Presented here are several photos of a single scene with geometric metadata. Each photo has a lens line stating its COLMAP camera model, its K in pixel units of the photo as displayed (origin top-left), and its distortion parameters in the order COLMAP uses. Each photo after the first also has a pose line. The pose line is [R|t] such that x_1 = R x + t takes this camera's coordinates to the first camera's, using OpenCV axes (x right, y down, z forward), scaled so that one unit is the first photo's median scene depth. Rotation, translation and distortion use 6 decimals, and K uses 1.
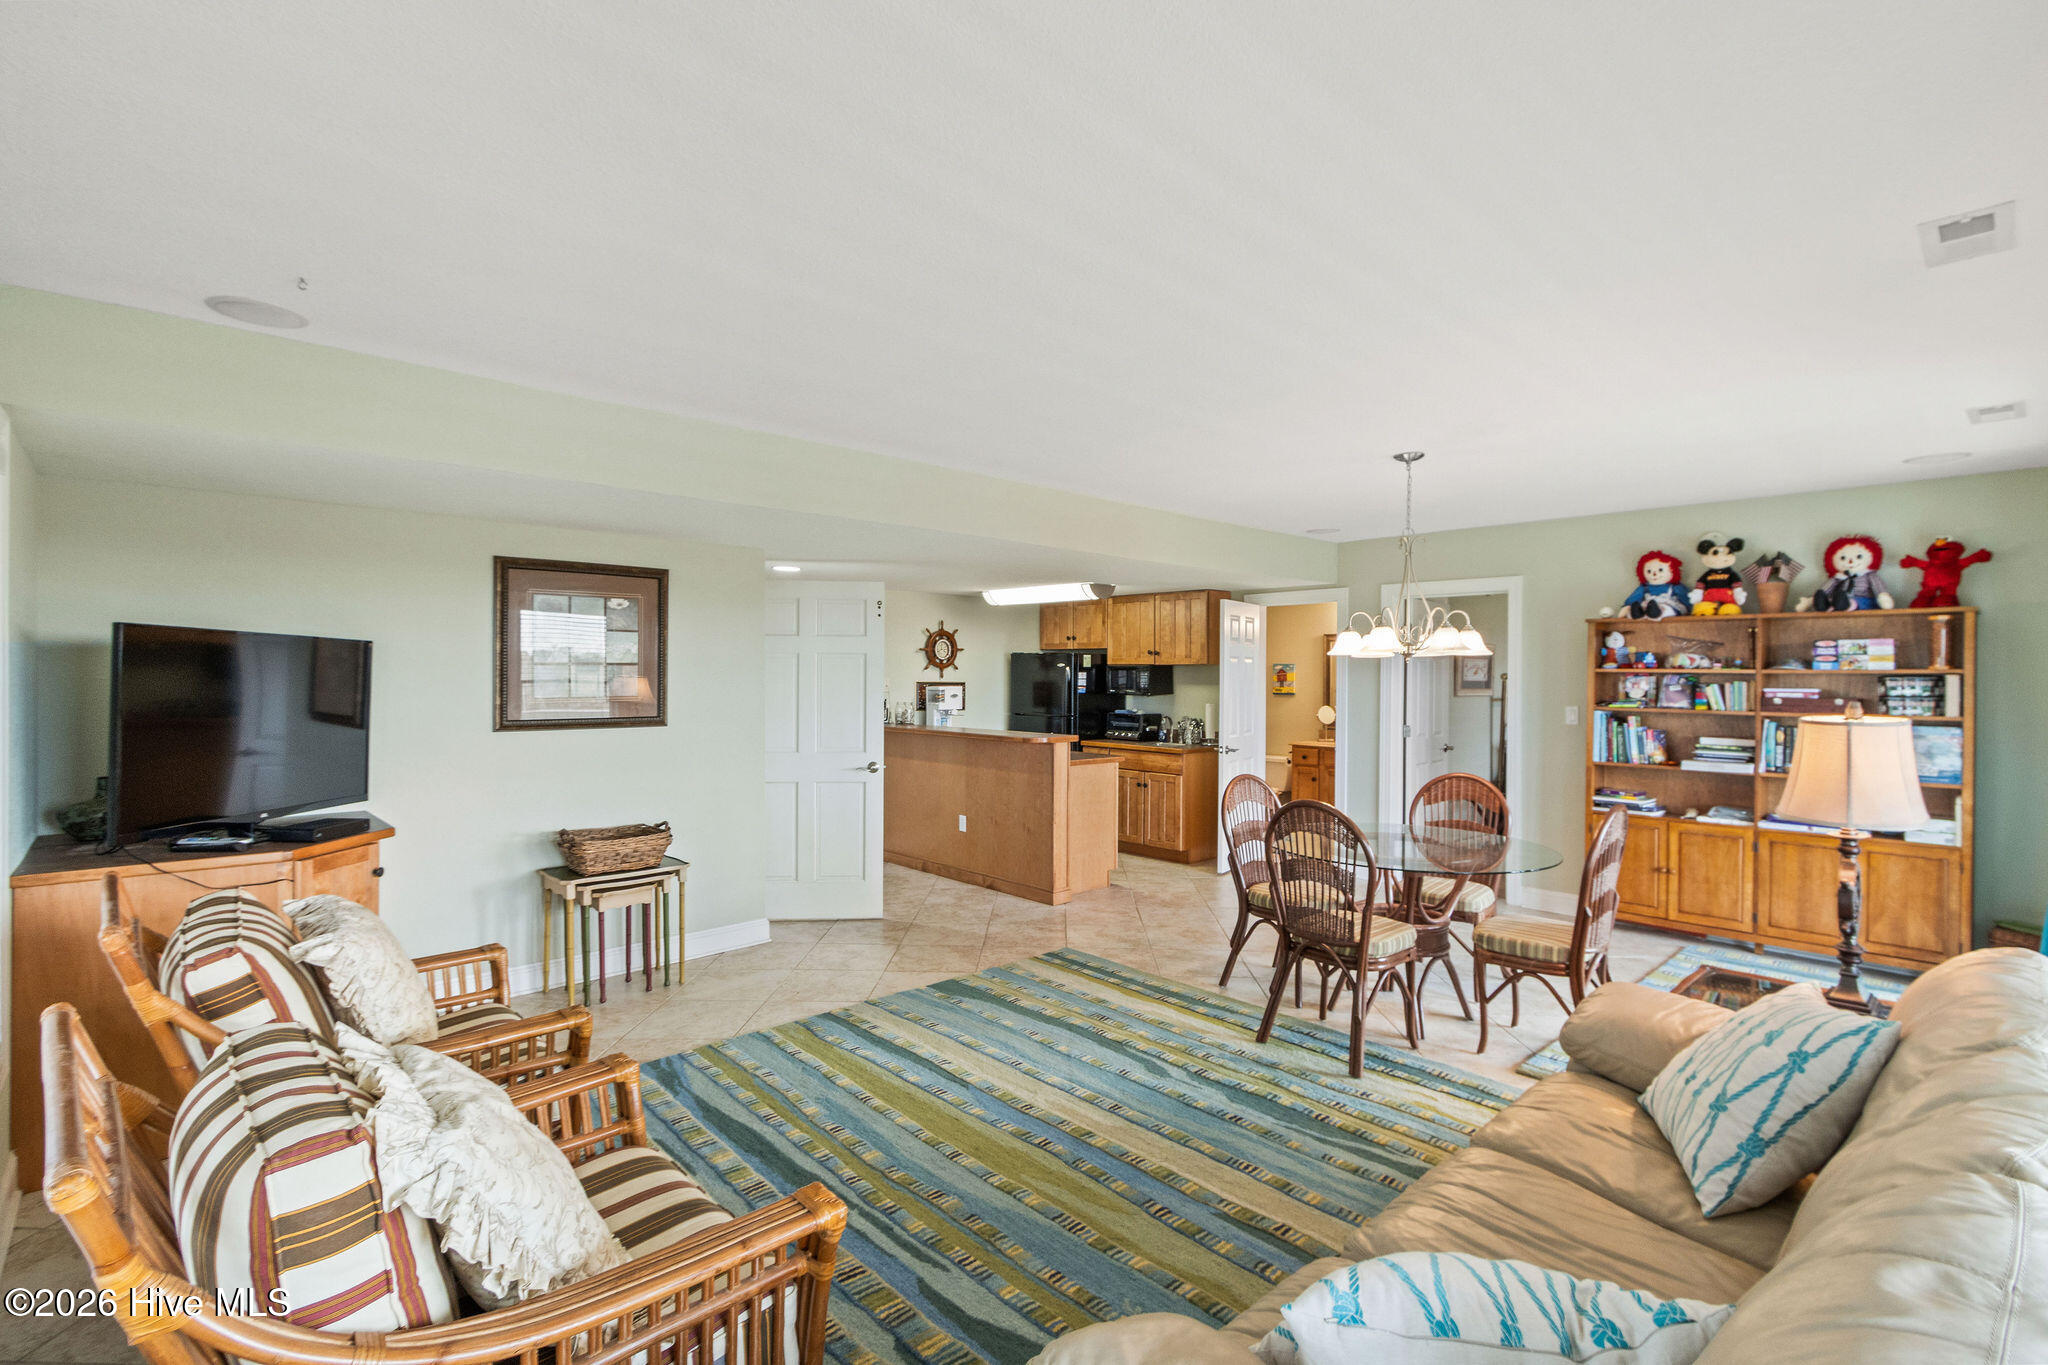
lens RADIAL K [[941.3, 0, 1011.7], [0, 941.3, 668.1], [0, 0, 1]] dist [0.008038, -0.001942]
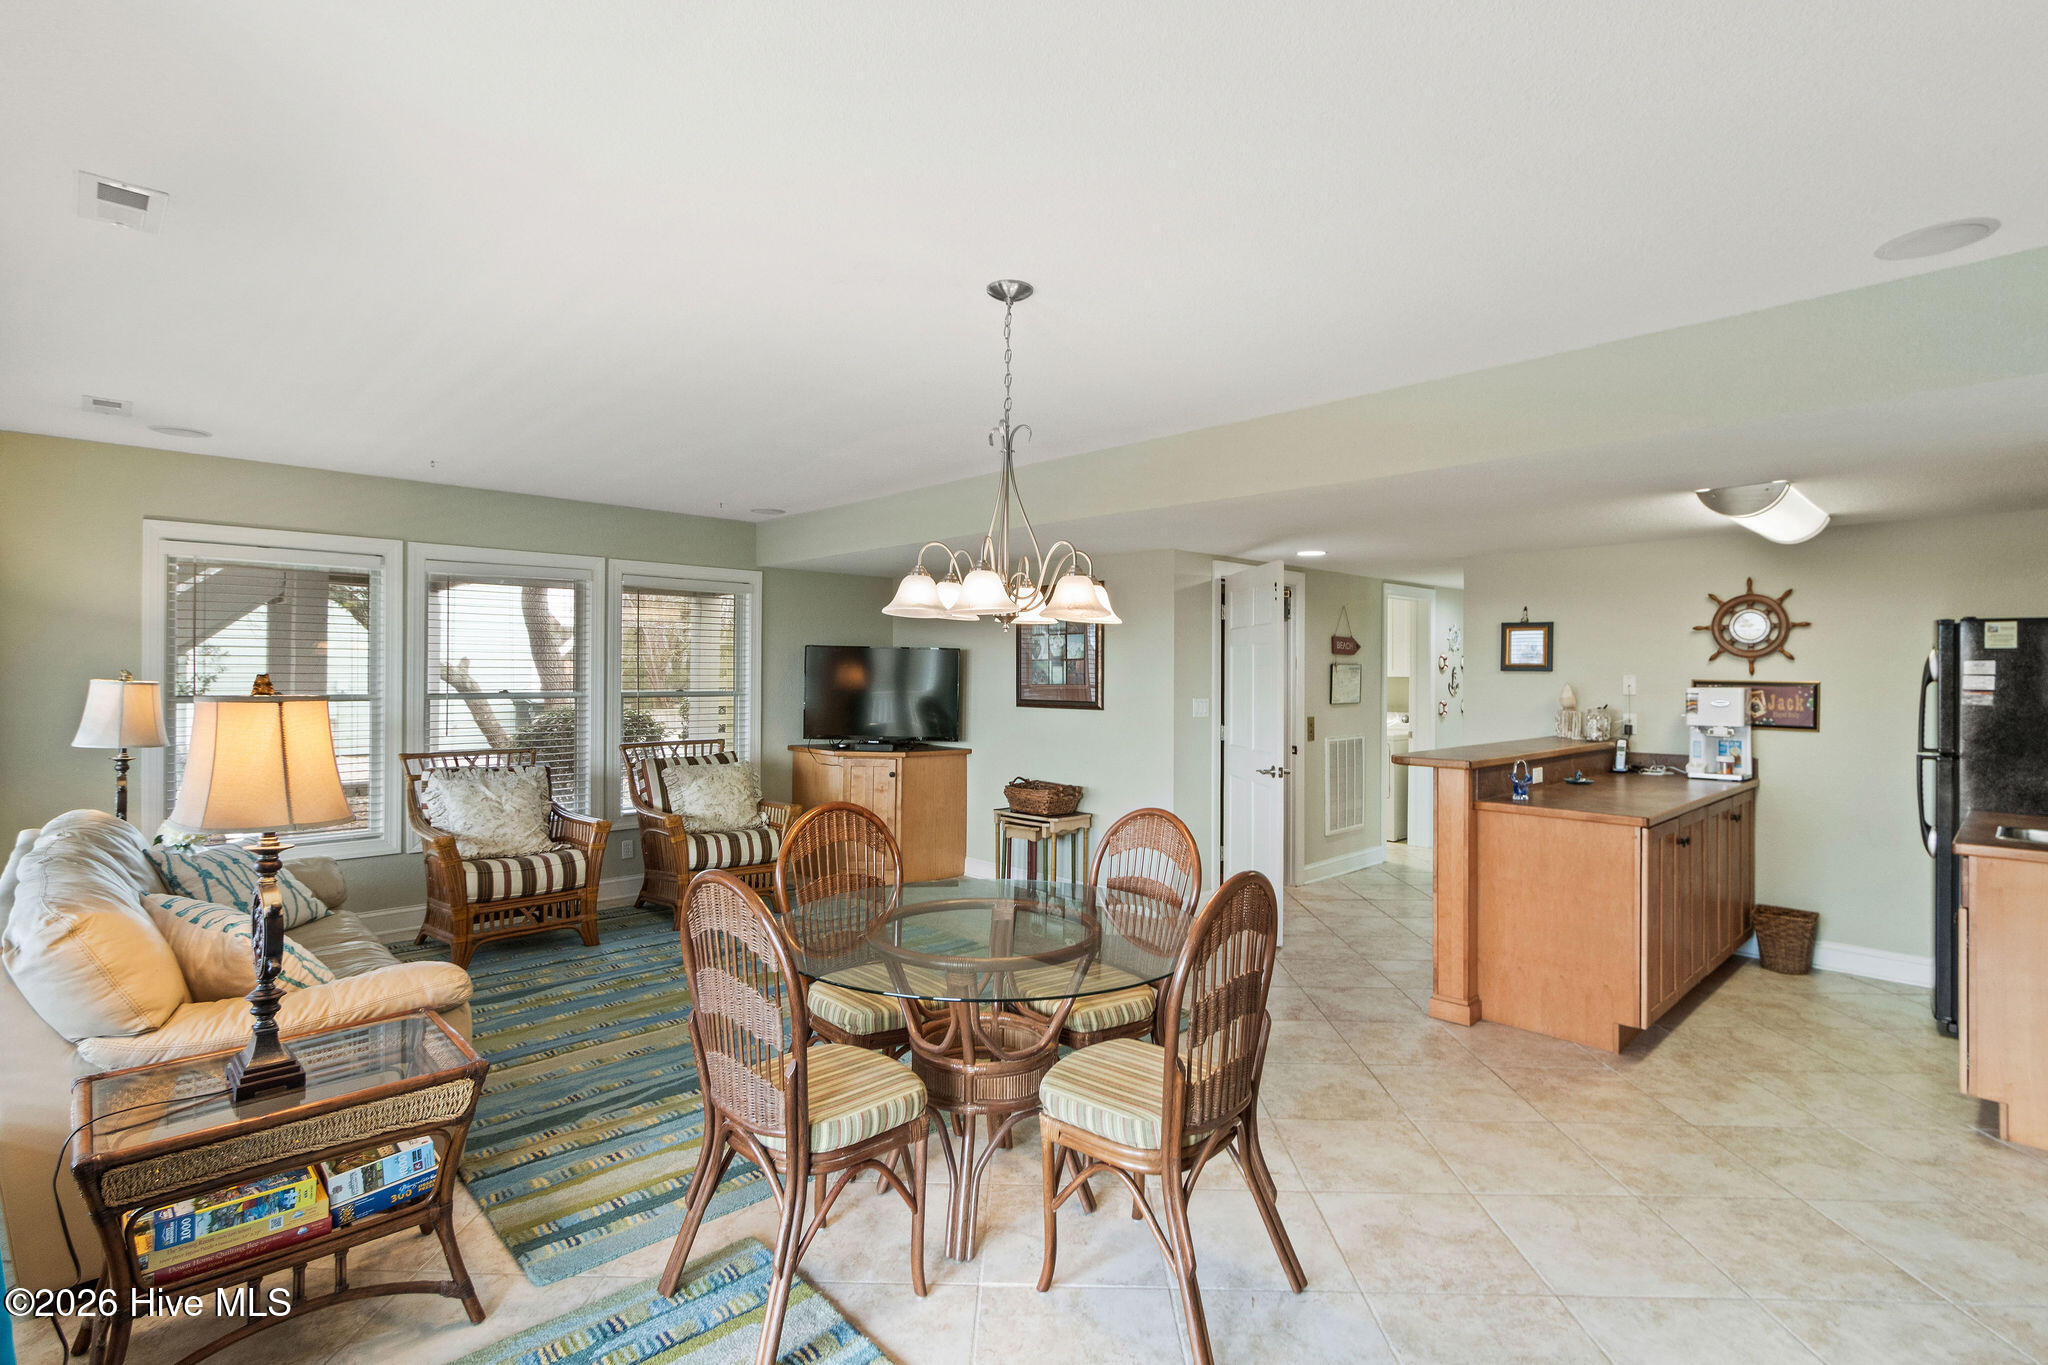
lens RADIAL K [[991.6, 0, 1011.6], [0, 991.6, 678.0], [0, 0, 1]] dist [0.000517, -0.000823]
pose [[0.031166, 0.000772, -0.999514, 0.557149], [0.002167, 0.999997, 0.000840, 0.011606], [0.999512, -0.002192, 0.031164, 0.520545]]
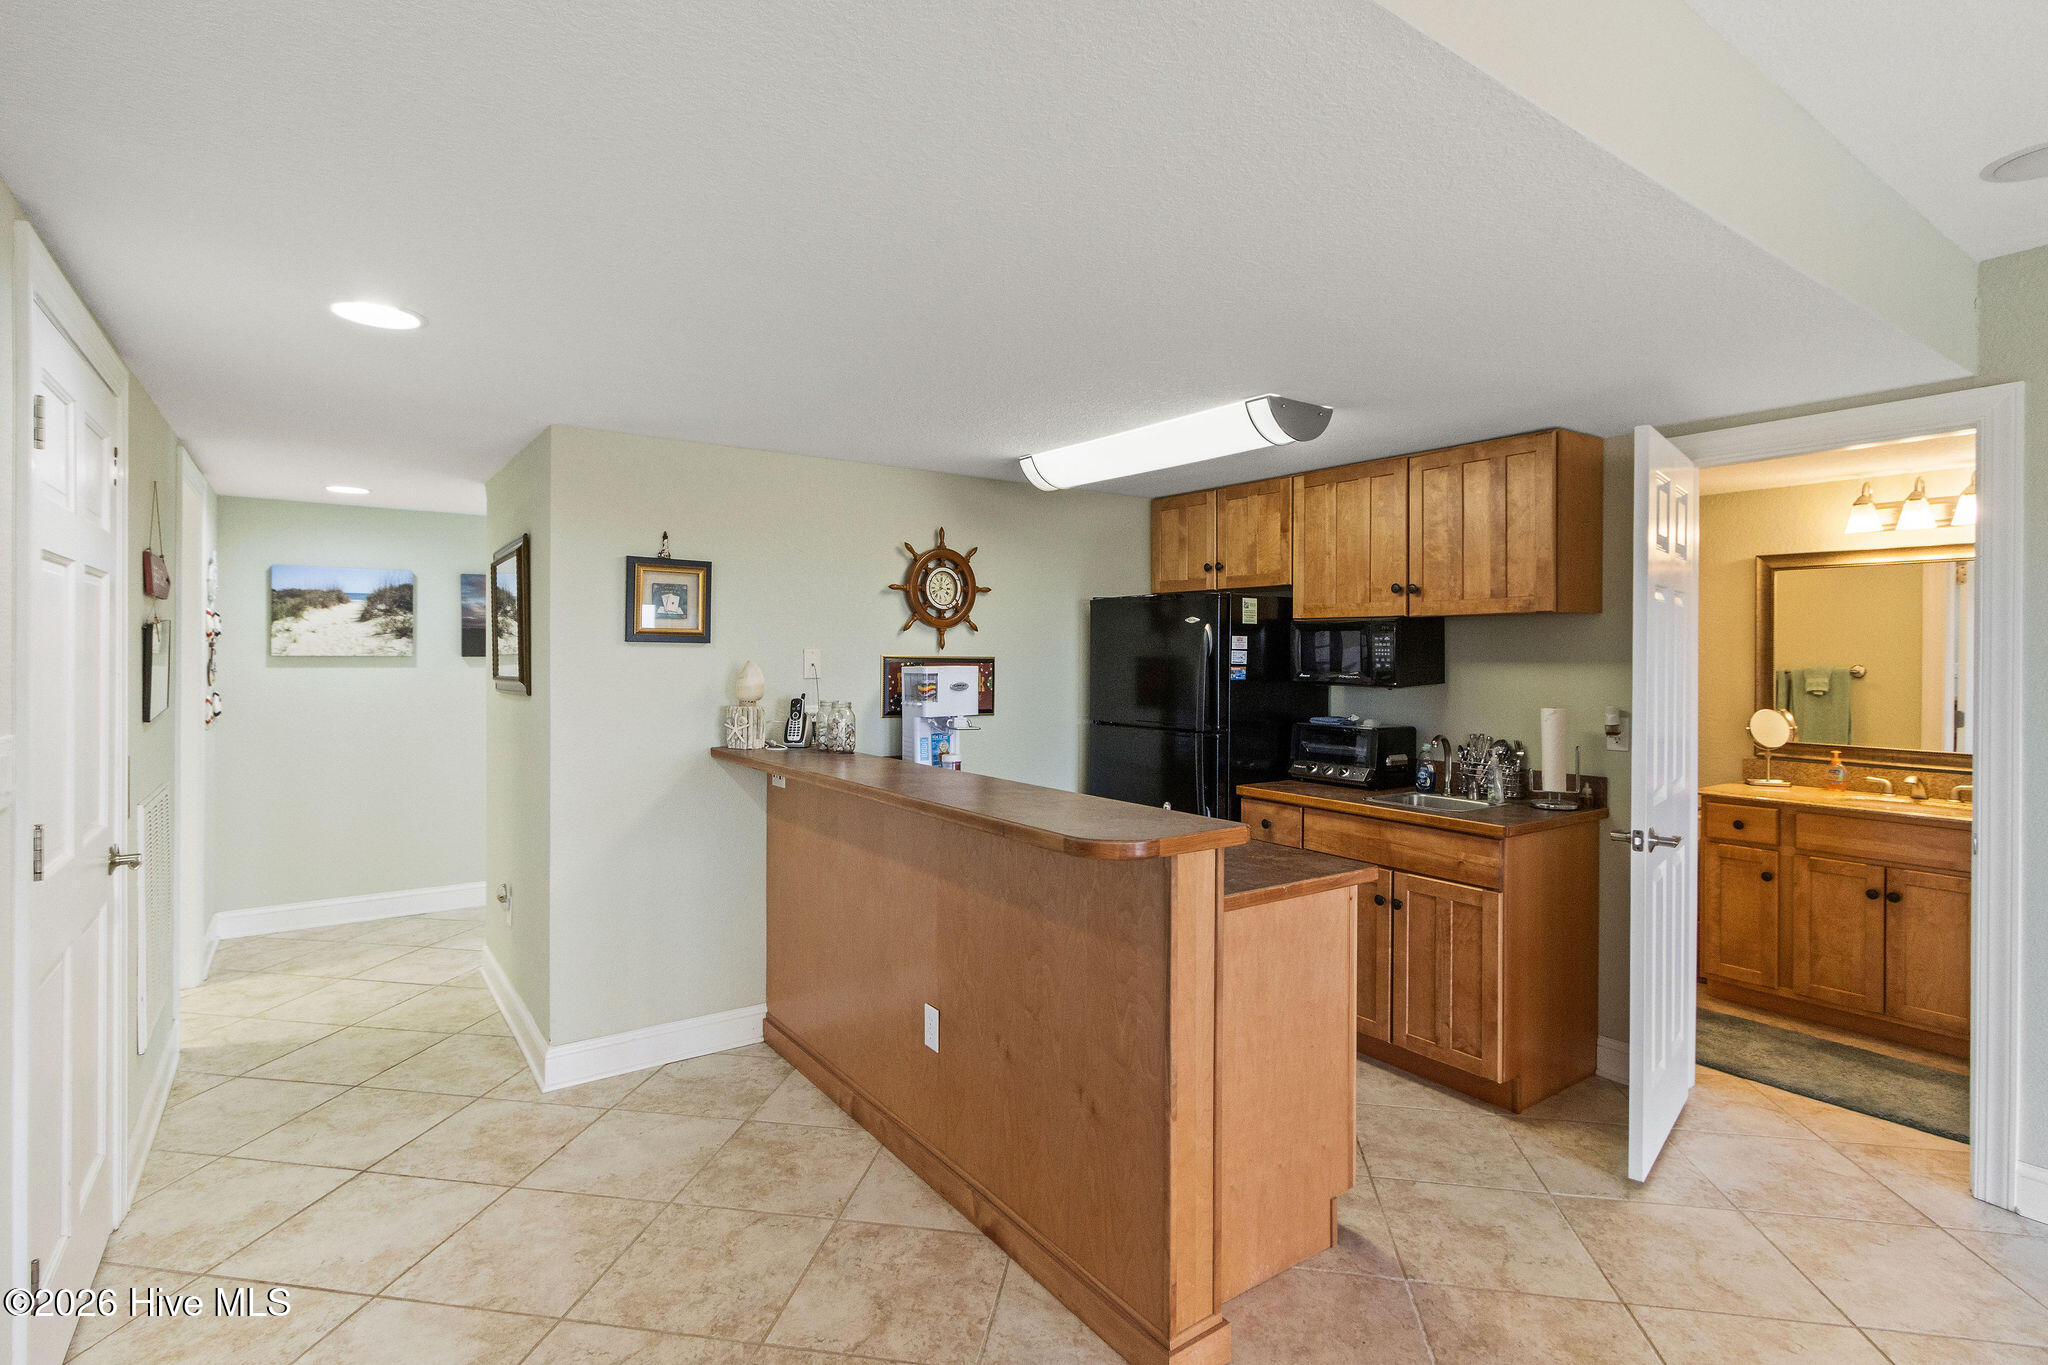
lens RADIAL K [[991.6, 0, 1036.6], [0, 991.6, 646.9], [0, 0, 1]] dist [0.000517, -0.000823]
pose [[0.994767, -0.001021, -0.102163, 0.026151], [0.001152, 0.999999, 0.001223, 0.009493], [0.102162, -0.001335, 0.994767, 0.514819]]
